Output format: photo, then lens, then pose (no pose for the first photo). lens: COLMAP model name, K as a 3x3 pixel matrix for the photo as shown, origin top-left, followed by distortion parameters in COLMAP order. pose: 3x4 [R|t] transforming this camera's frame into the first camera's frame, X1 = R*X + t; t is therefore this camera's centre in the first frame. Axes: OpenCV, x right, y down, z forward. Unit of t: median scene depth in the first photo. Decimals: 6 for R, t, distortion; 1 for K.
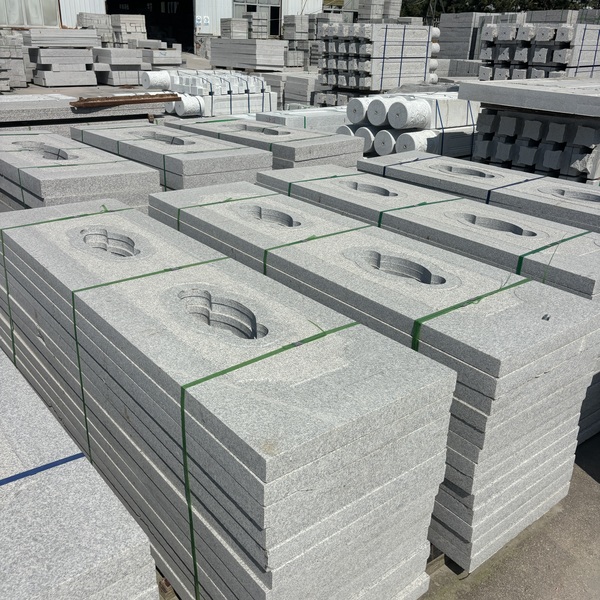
lens RADIAL K [[614.8, 0, 298.3], [0, 614.8, 297.4], [0, 0, 1]] dist [0.026998, 0.000000]
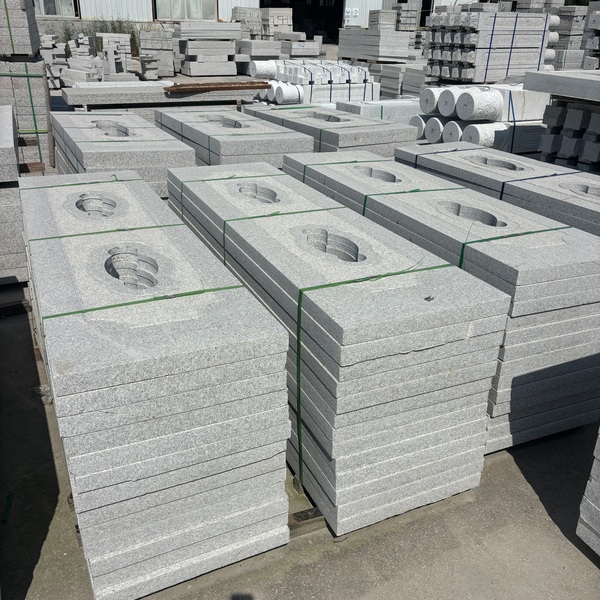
lens RADIAL K [[614.8, 0, 298.2], [0, 614.8, 298.9], [0, 0, 1]] dist [0.026998, 0.000000]
pose [[0.971428, 0.093154, -0.218288, 0.318340], [-0.090506, 0.995650, 0.022119, 0.023382], [0.219399, -0.001731, 0.975634, -0.024734]]
